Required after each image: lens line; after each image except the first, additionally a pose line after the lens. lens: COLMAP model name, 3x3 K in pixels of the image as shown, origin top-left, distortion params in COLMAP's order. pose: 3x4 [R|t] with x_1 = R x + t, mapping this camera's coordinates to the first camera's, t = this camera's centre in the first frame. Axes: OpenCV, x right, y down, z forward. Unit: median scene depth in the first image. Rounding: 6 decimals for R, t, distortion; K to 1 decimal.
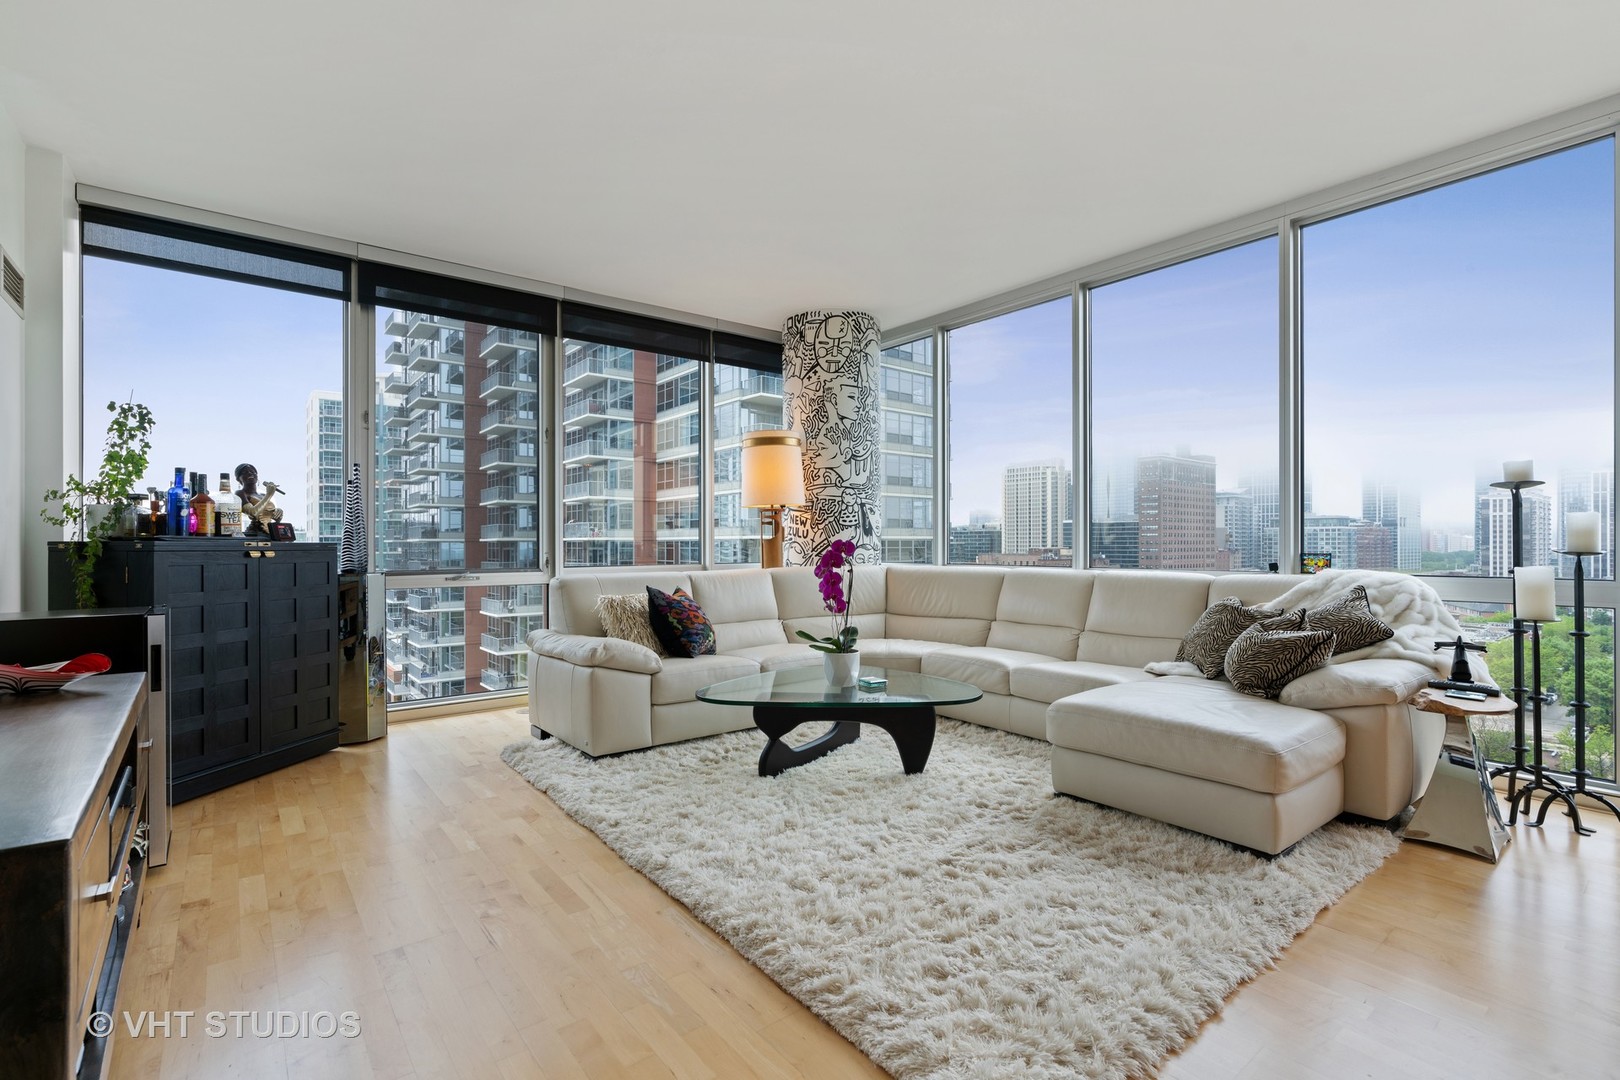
lens RADIAL K [[739.2, 0, 804.3], [0, 739.2, 542.1], [0, 0, 1]] dist [-0.005095, 0.003576]
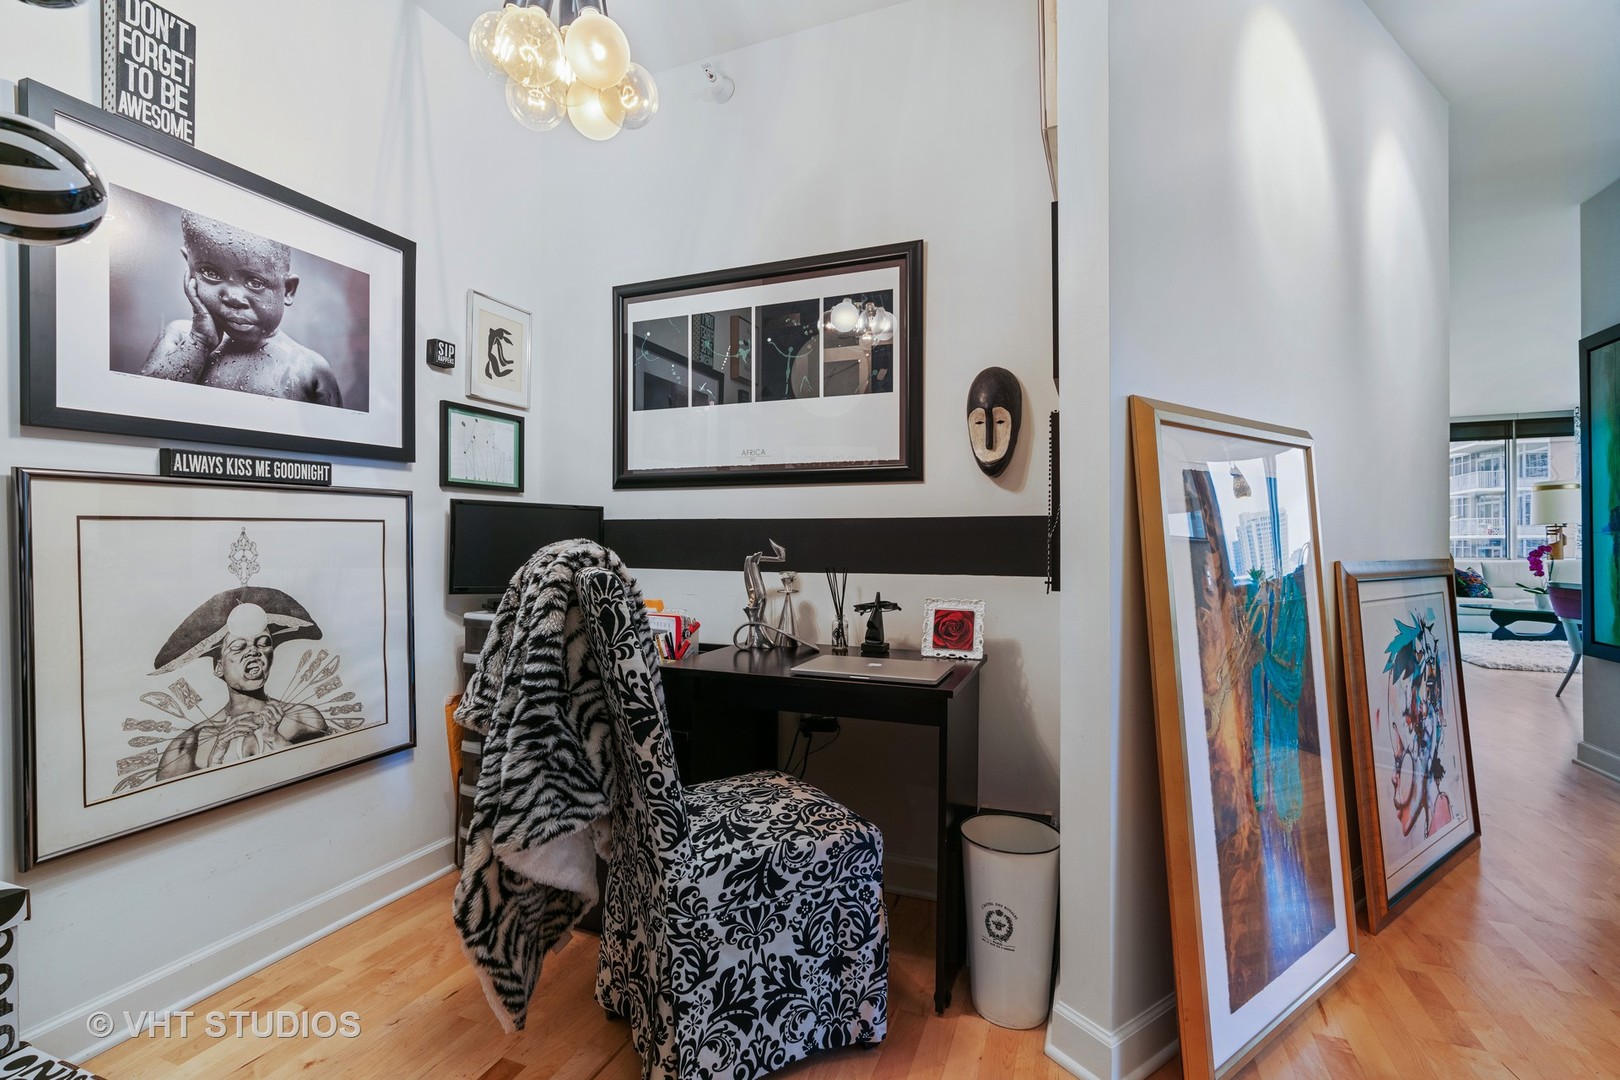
lens RADIAL K [[739.2, 0, 813.5], [0, 739.2, 539.5], [0, 0, 1]] dist [-0.005095, 0.003576]
pose [[0.514914, -0.005534, -0.857224, 0.771622], [0.005292, 0.999981, -0.003276, -0.022246], [0.857226, -0.002850, 0.514933, -1.943602]]
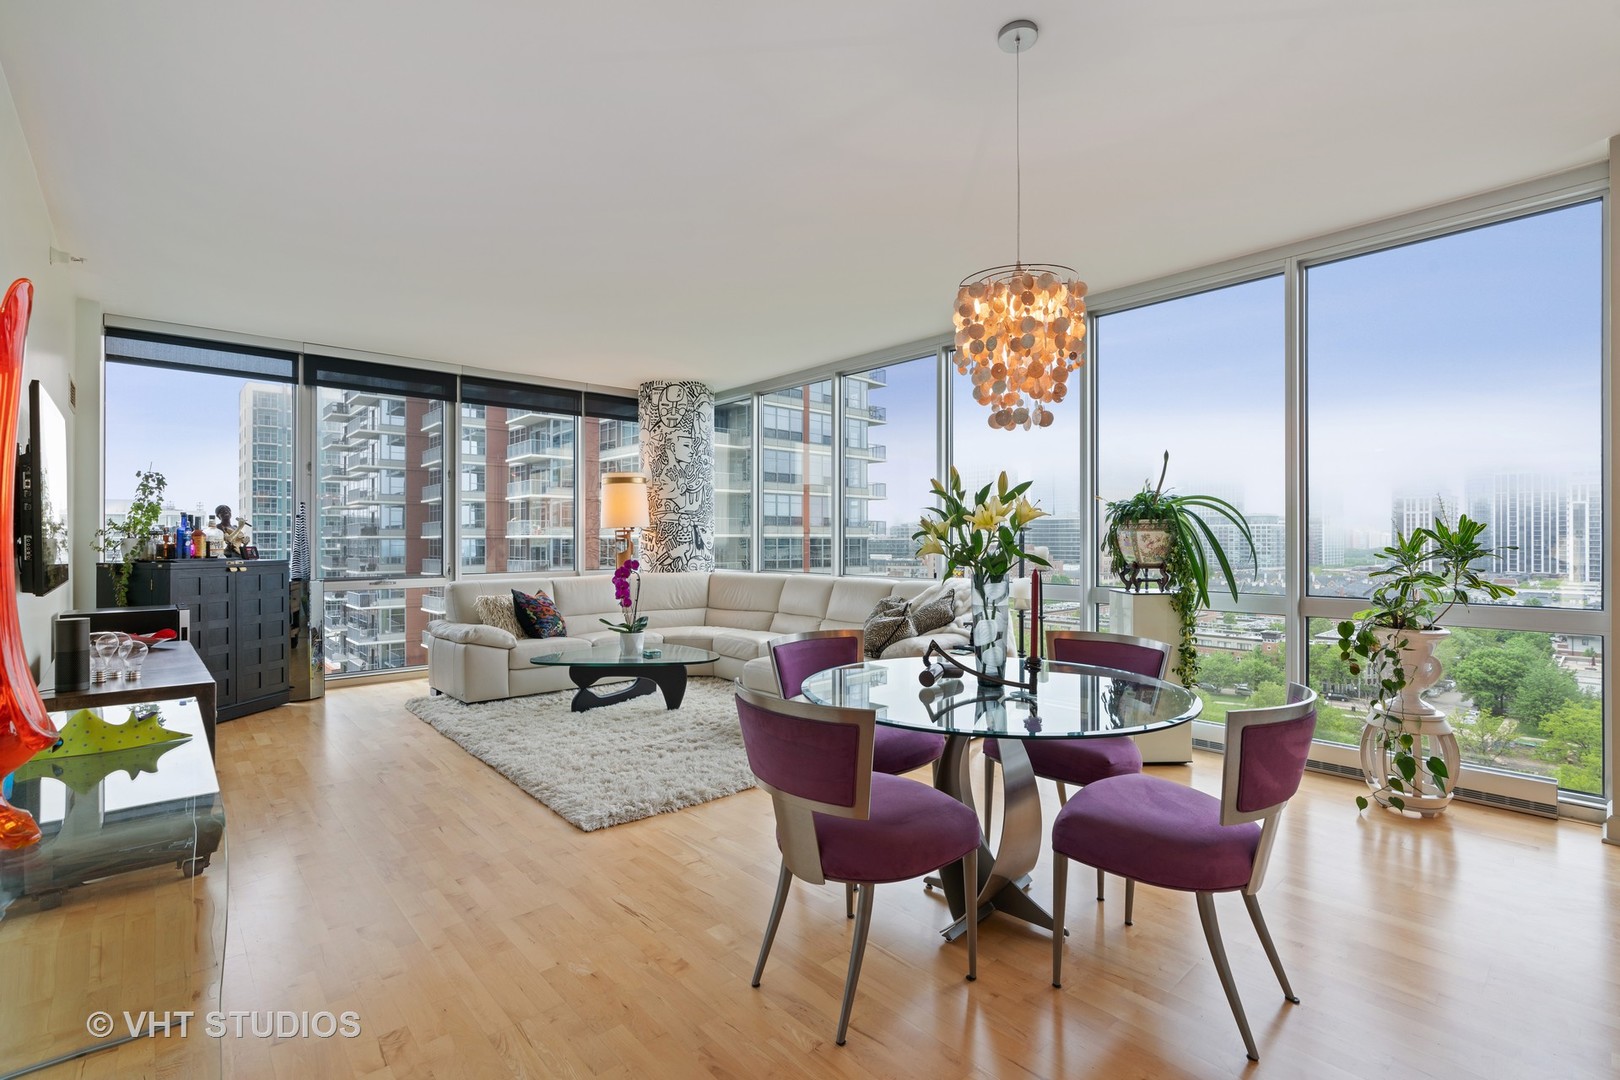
lens RADIAL K [[739.2, 0, 803.6], [0, 739.2, 536.2], [0, 0, 1]] dist [-0.005095, 0.003576]
pose [[0.998158, 0.001432, 0.060643, 0.282976], [-0.001303, 0.999997, -0.002173, -0.044054], [-0.060646, 0.002090, 0.998157, -0.500439]]
